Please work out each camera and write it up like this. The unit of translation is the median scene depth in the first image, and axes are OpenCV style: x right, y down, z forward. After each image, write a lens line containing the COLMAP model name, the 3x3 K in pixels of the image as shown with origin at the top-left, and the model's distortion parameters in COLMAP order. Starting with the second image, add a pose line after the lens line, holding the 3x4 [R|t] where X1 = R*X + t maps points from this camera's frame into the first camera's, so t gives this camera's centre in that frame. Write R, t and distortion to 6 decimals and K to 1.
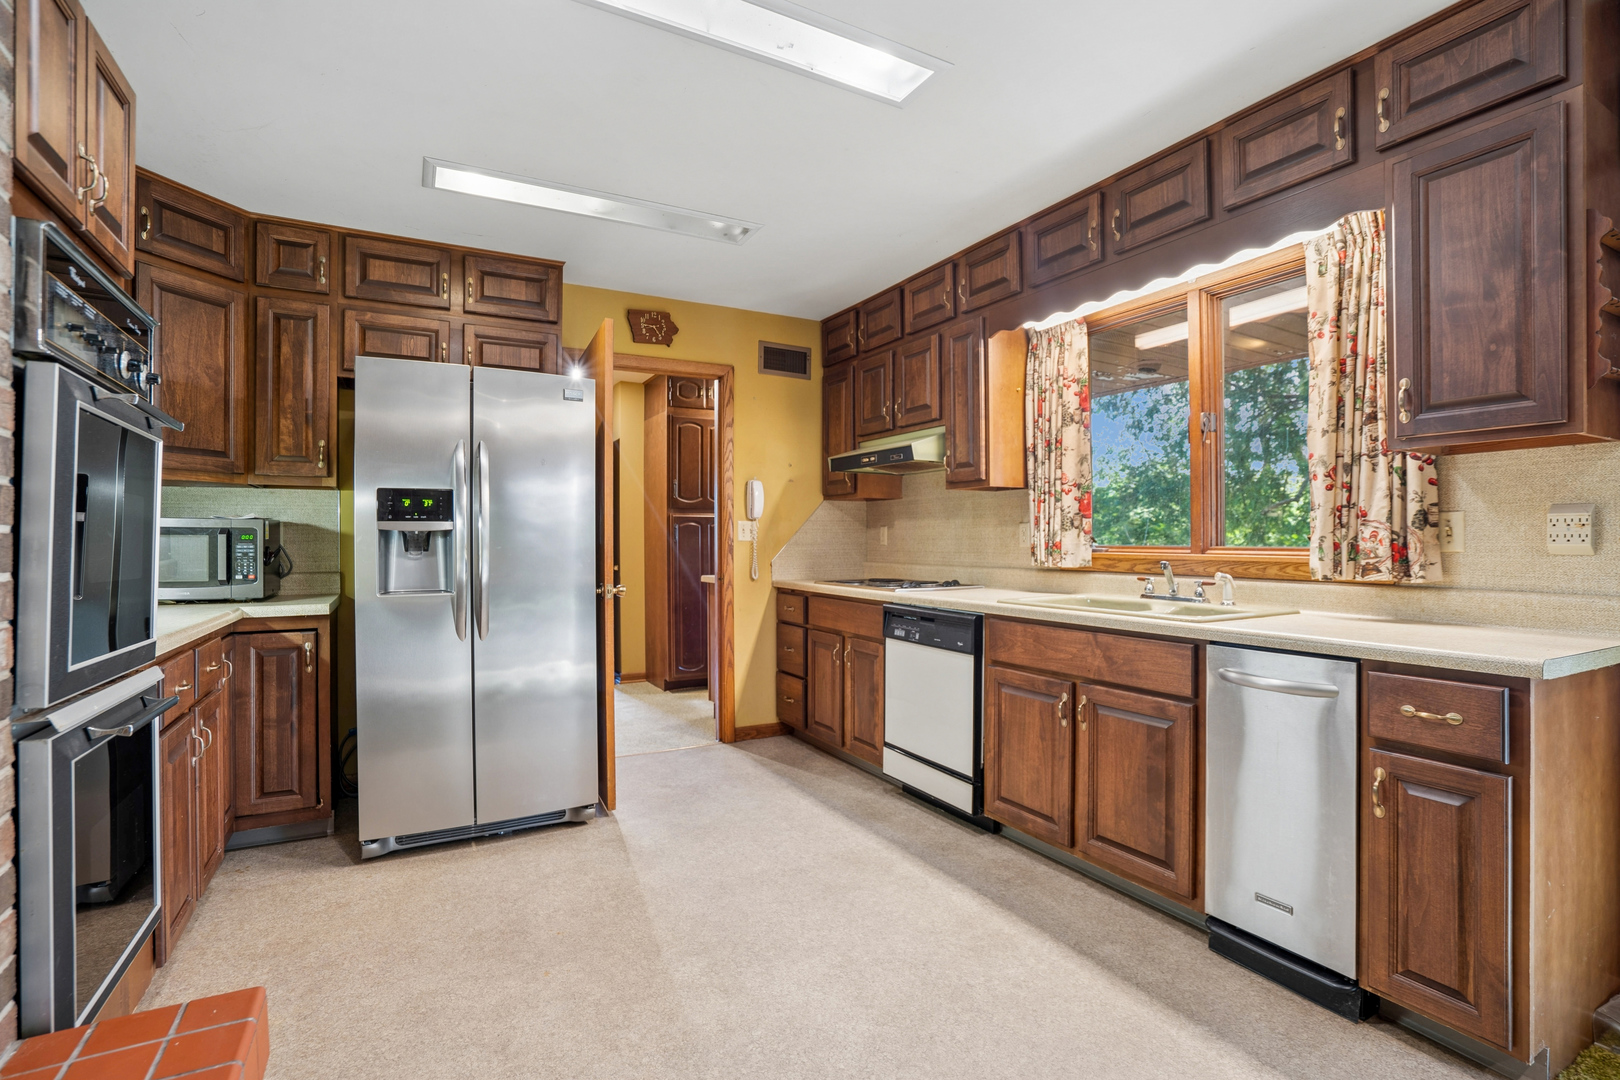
lens RADIAL K [[757.4, 0, 806.6], [0, 757.4, 540.7], [0, 0, 1]] dist [-0.012917, 0.002594]
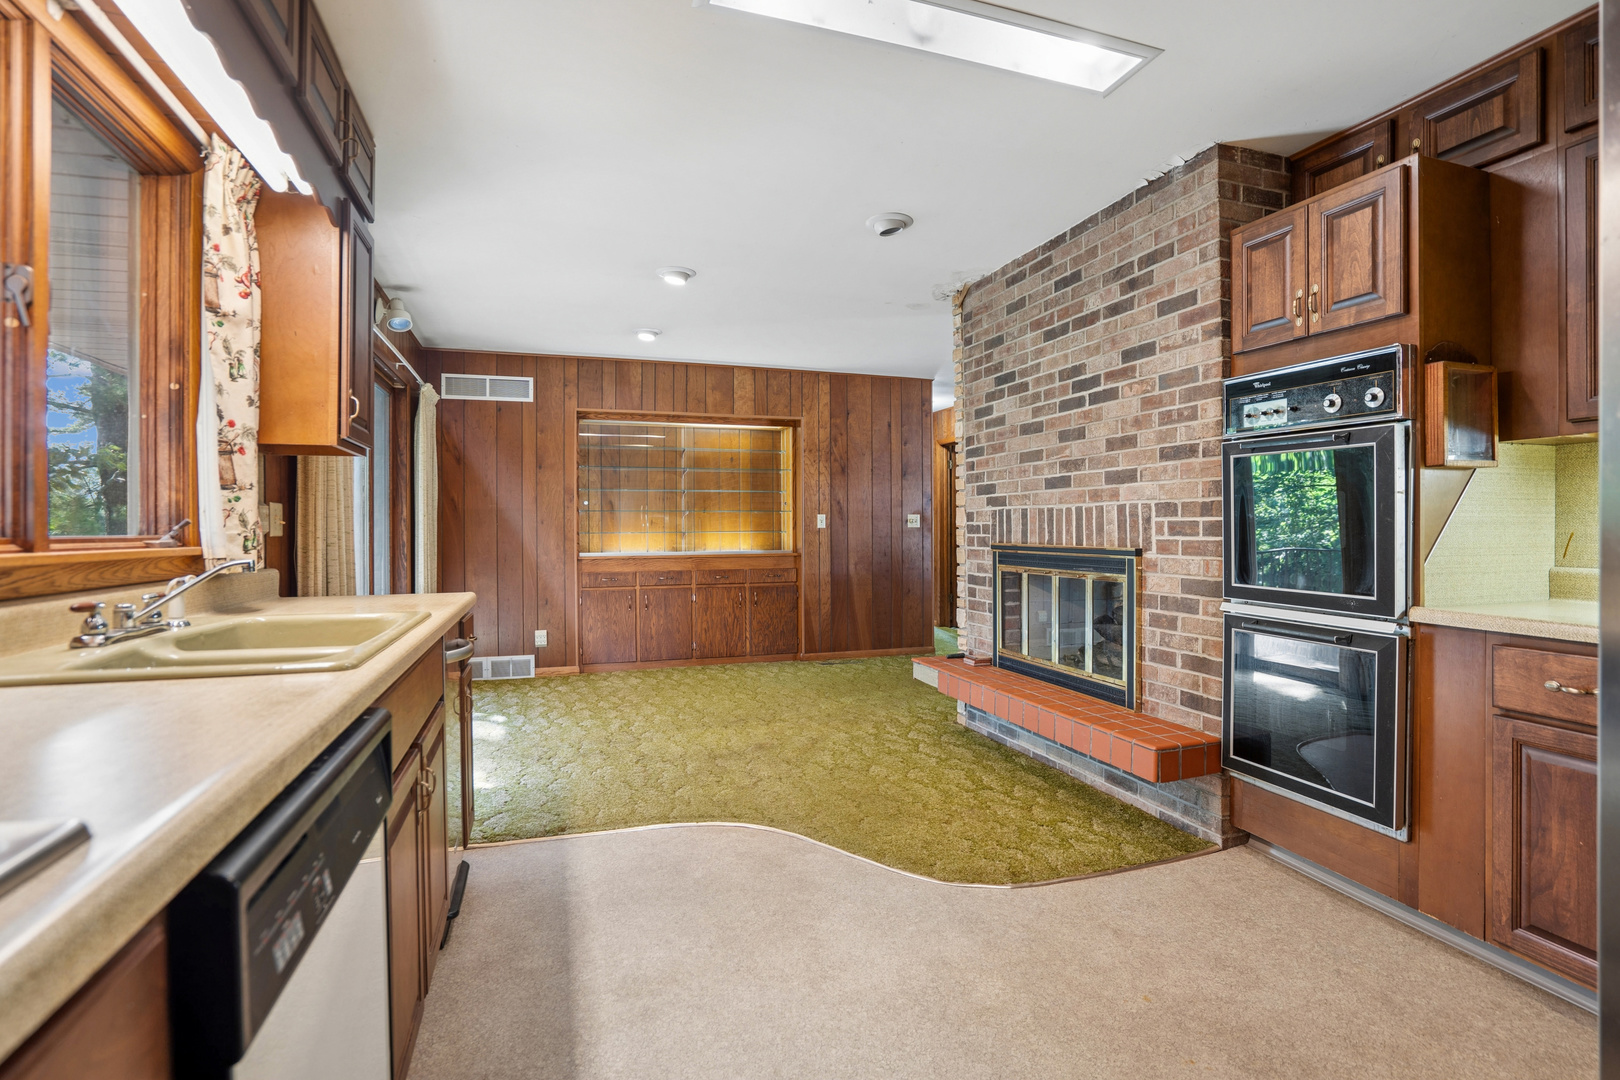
lens RADIAL K [[757.4, 0, 805.5], [0, 757.4, 536.5], [0, 0, 1]] dist [-0.012917, 0.002594]
pose [[-0.983924, -0.002943, 0.178563, -0.057734], [-0.001751, 0.999975, 0.006833, 0.004059], [-0.178578, 0.006411, -0.983905, 1.151075]]
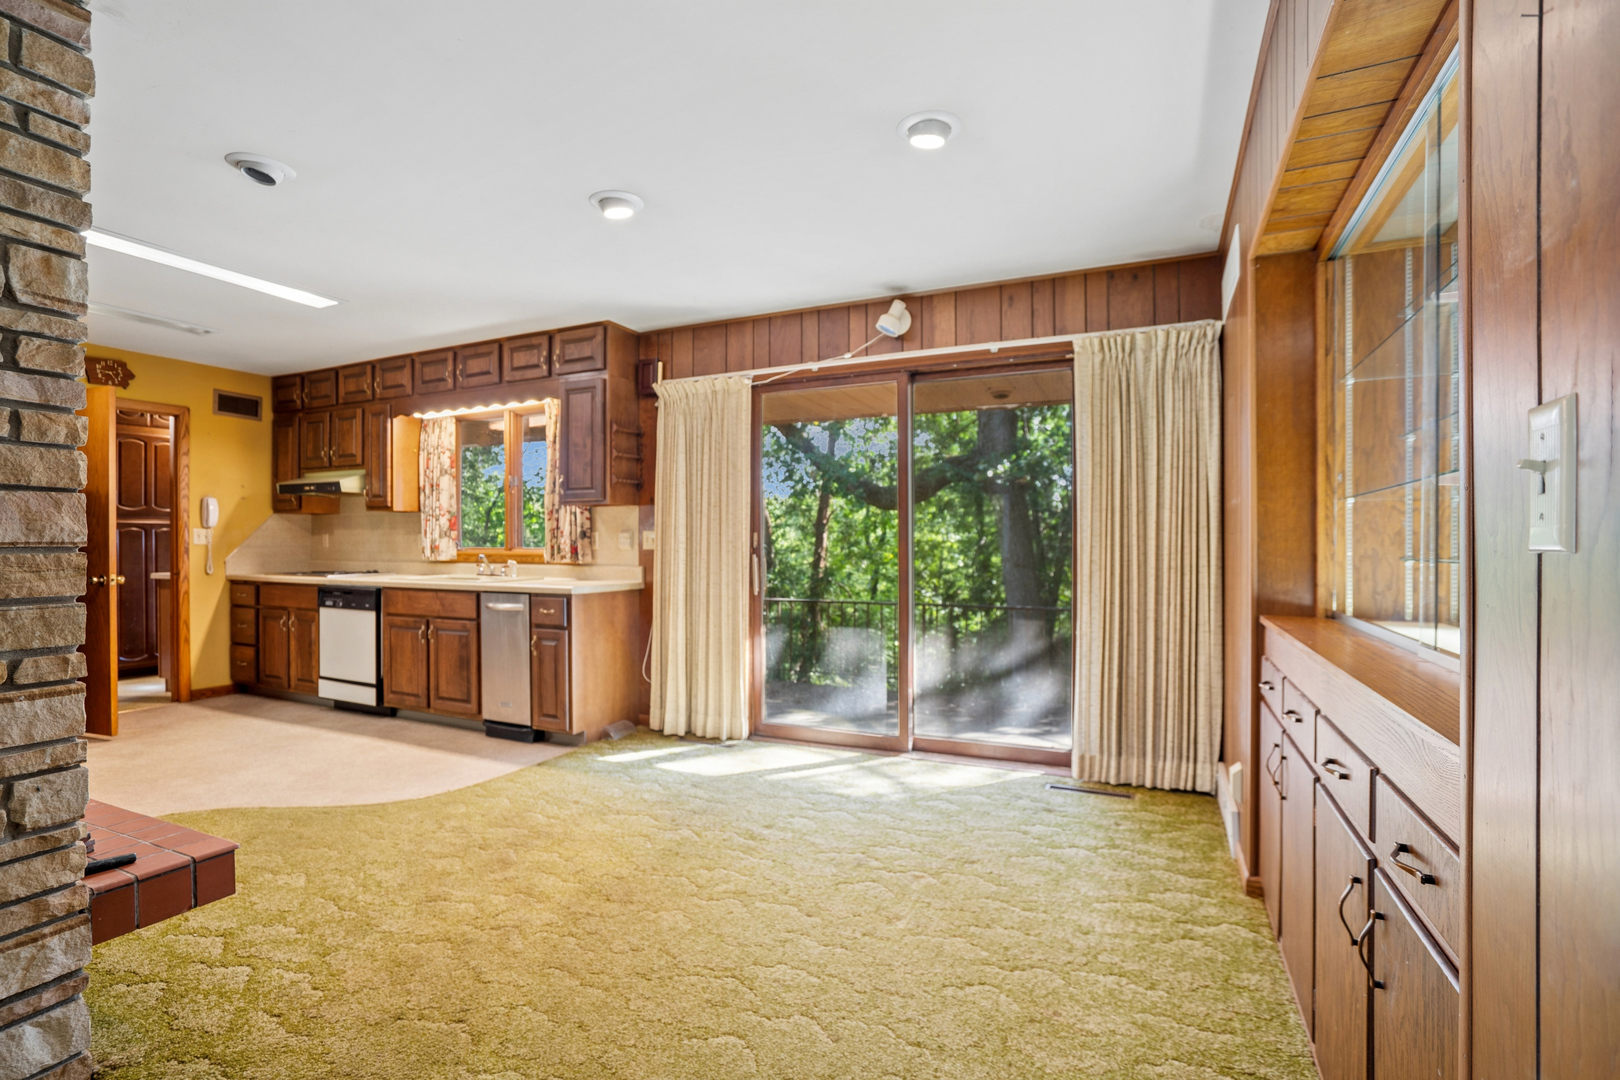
lens RADIAL K [[757.4, 0, 780.6], [0, 757.4, 543.6], [0, 0, 1]] dist [-0.012917, 0.002594]
pose [[0.823015, -0.000572, 0.568019, 0.005682], [-0.000147, 0.999999, 0.001219, -0.003201], [-0.568019, -0.001087, 0.823014, -0.819861]]
